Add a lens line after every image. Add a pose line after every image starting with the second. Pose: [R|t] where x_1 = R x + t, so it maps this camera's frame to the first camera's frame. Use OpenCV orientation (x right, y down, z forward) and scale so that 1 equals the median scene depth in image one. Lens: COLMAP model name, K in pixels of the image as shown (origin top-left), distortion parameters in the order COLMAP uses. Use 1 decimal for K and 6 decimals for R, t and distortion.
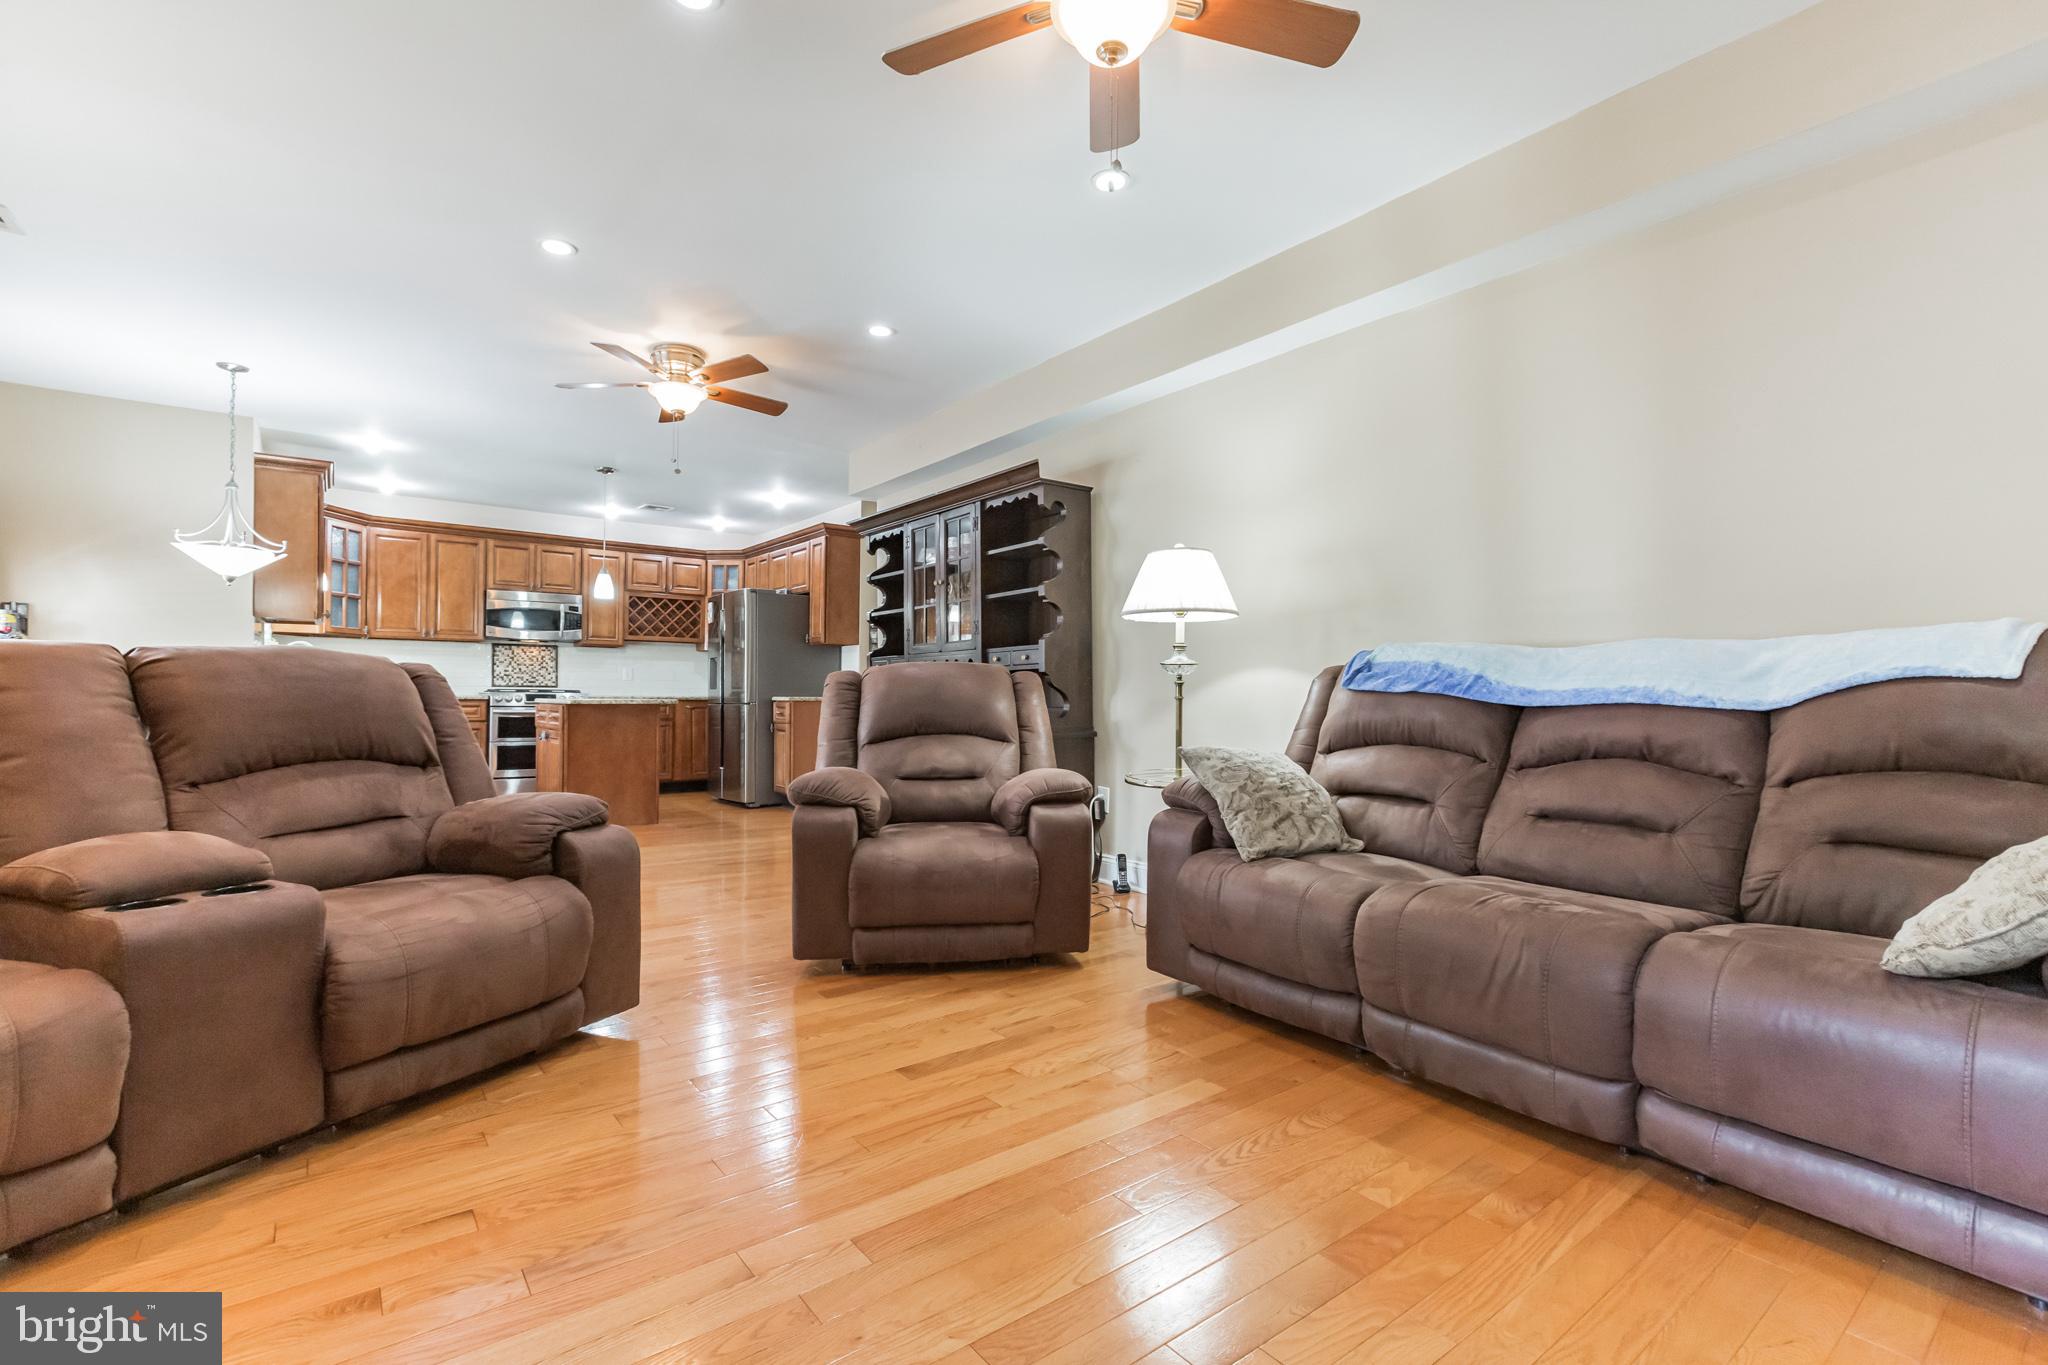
lens RADIAL K [[939.2, 0, 1022.1], [0, 939.2, 688.3], [0, 0, 1]] dist [-0.002515, 0.006487]
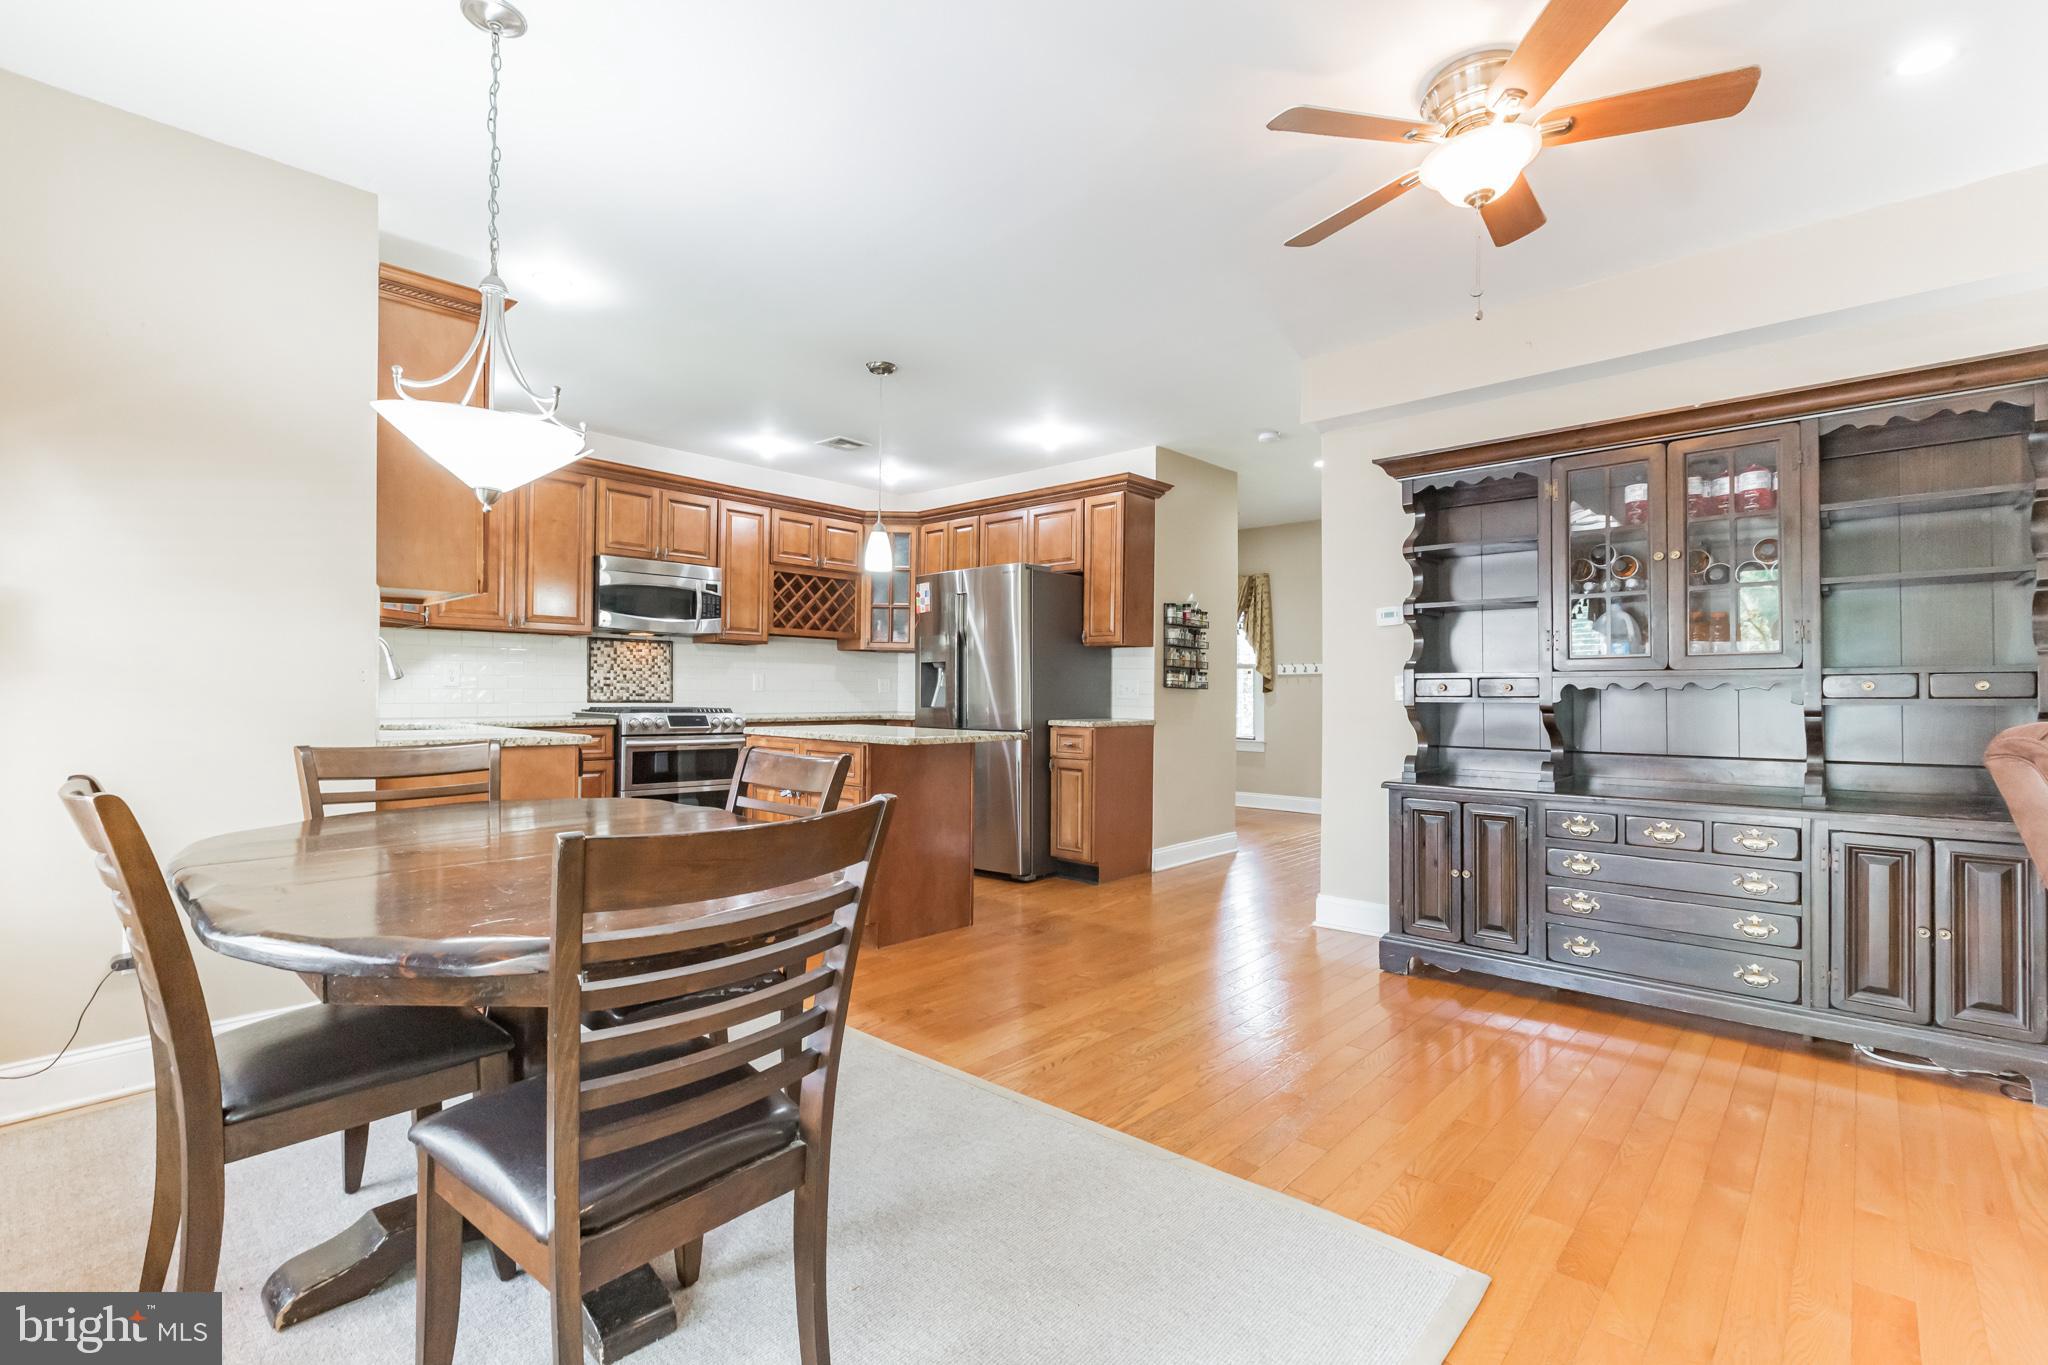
lens RADIAL K [[939.2, 0, 1017.4], [0, 939.2, 685.7], [0, 0, 1]] dist [-0.002515, 0.006487]
pose [[0.985112, 0.003993, 0.171868, -0.379558], [-0.004725, 0.999981, 0.003852, -0.017612], [-0.171849, -0.004607, 0.985112, 0.296120]]
